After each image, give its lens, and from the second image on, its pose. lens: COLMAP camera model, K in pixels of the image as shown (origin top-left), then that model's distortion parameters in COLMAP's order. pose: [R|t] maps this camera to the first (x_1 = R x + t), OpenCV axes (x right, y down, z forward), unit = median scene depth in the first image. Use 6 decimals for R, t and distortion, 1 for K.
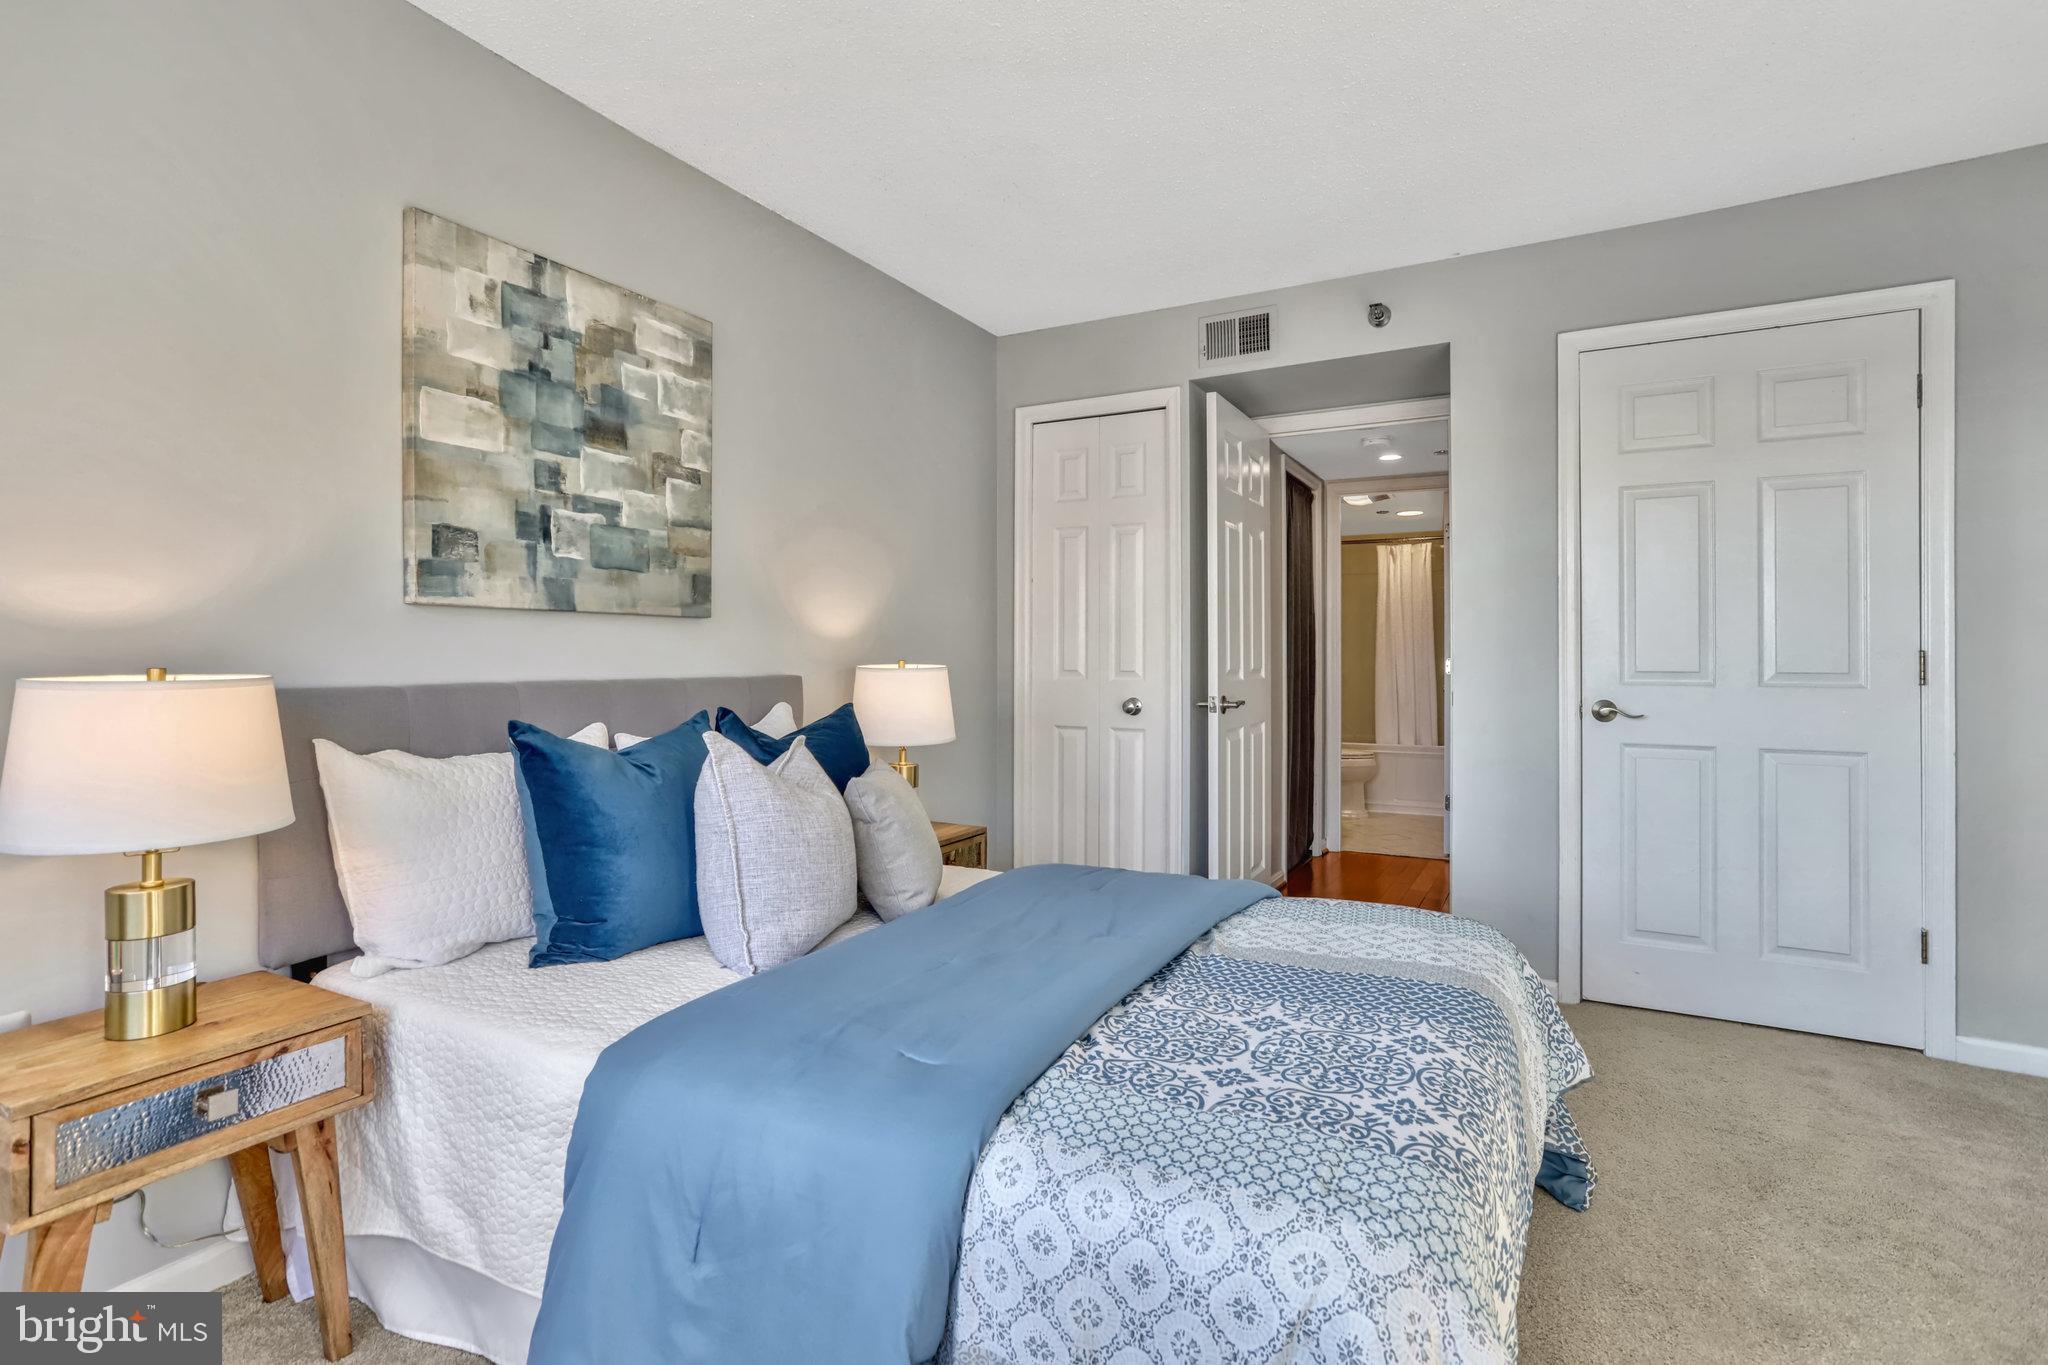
lens RADIAL K [[1023.7, 0, 1010.6], [0, 1023.7, 642.1], [0, 0, 1]] dist [-0.033710, 0.034744]
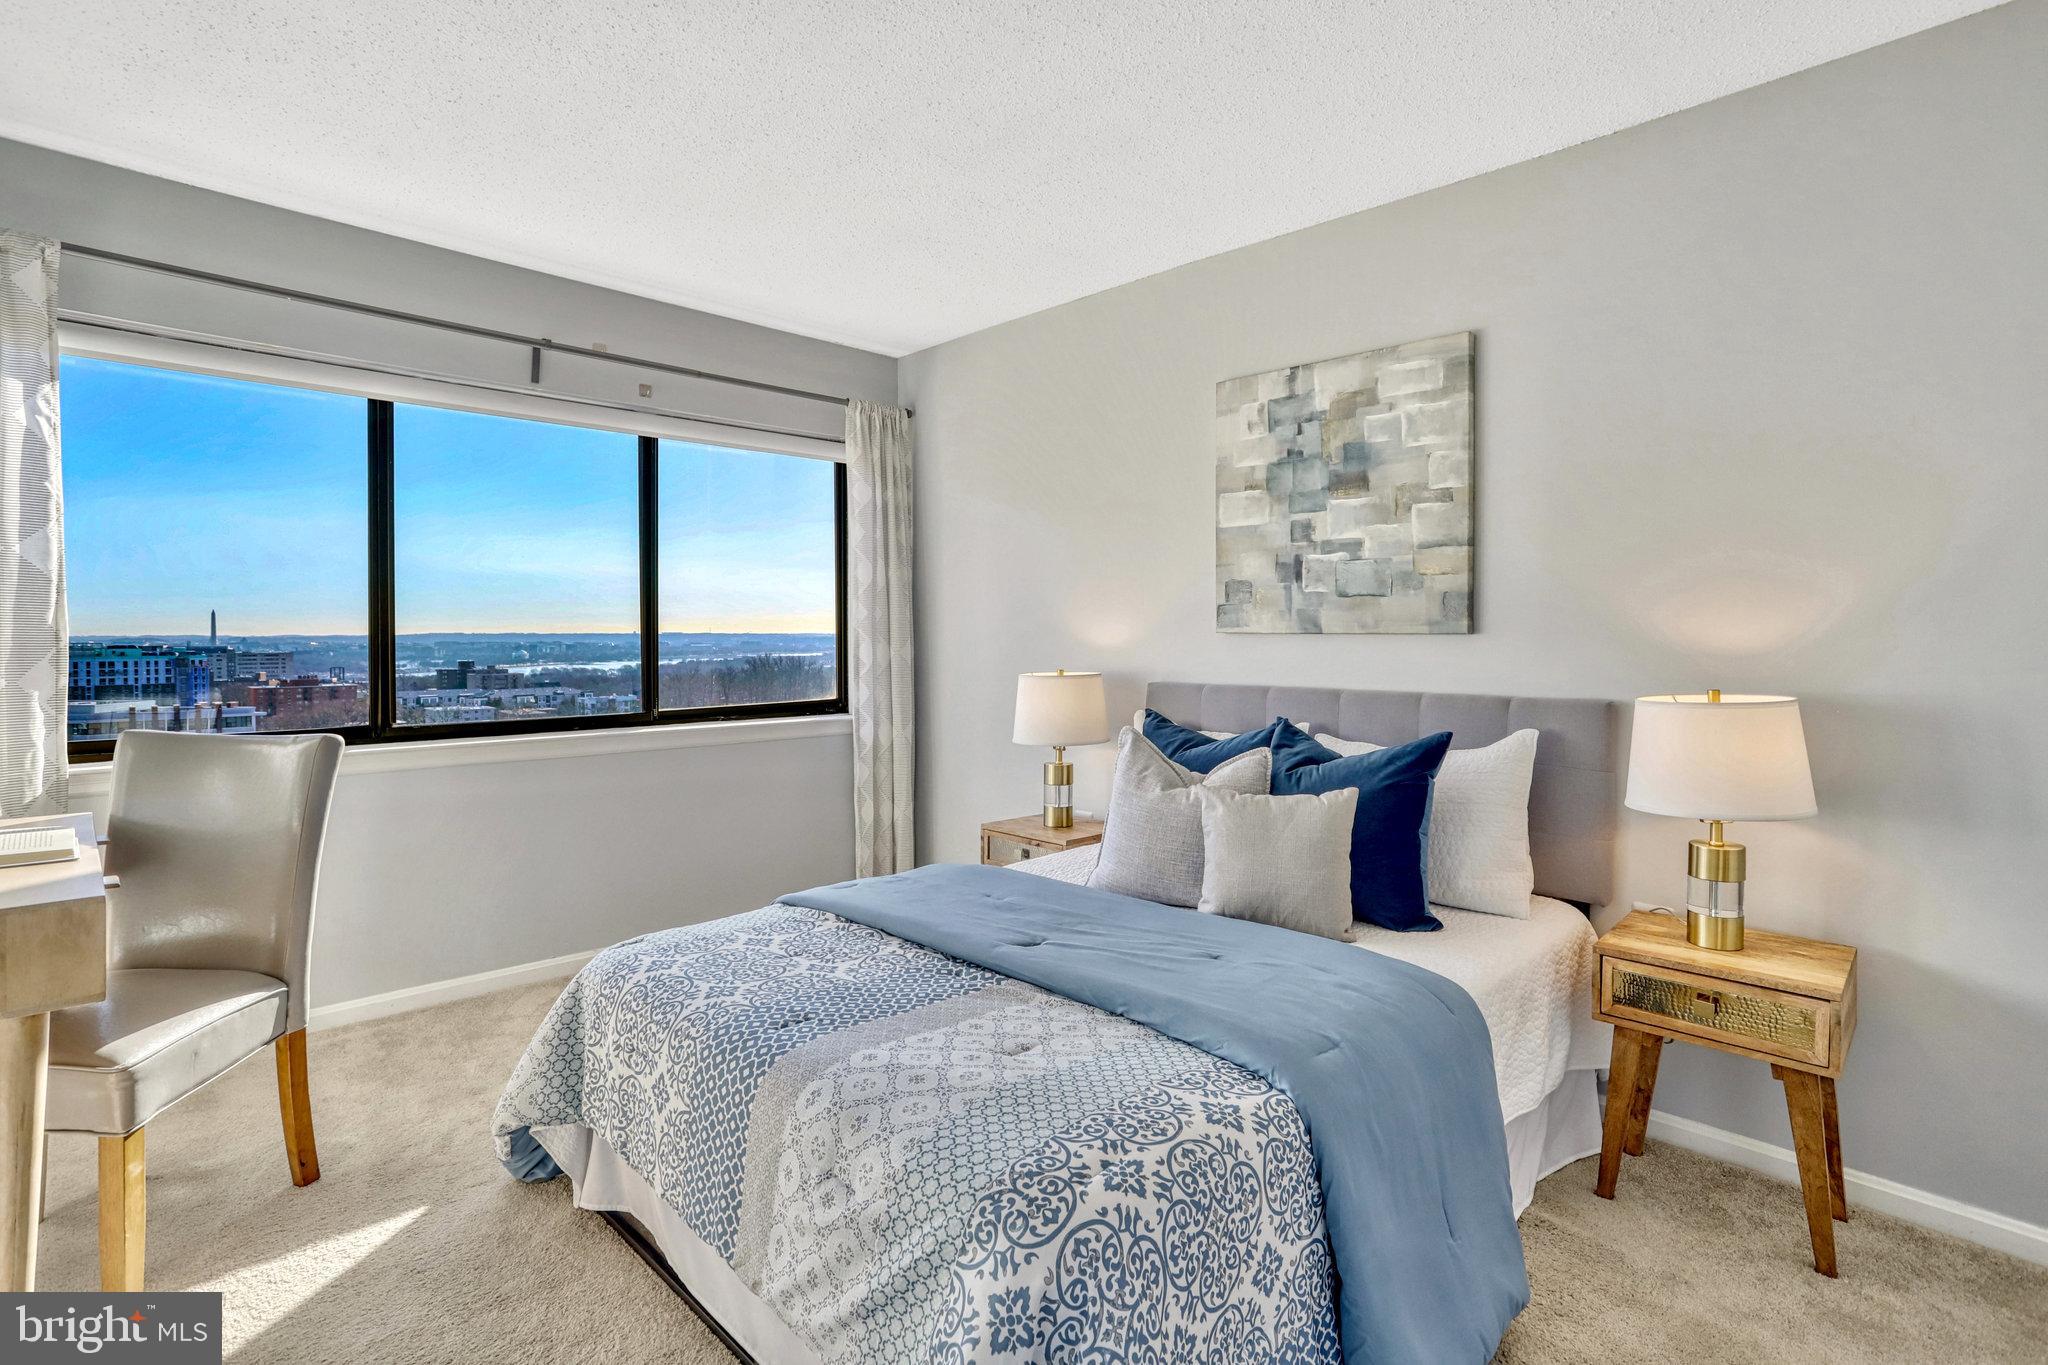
lens RADIAL K [[1023.7, 0, 1010.6], [0, 1023.7, 642.1], [0, 0, 1]] dist [-0.033710, 0.034744]
pose [[-0.294872, 0.005611, -0.955520, 0.896402], [0.012124, 0.999924, 0.002130, -0.027133], [0.955460, -0.010957, -0.294918, 1.008498]]
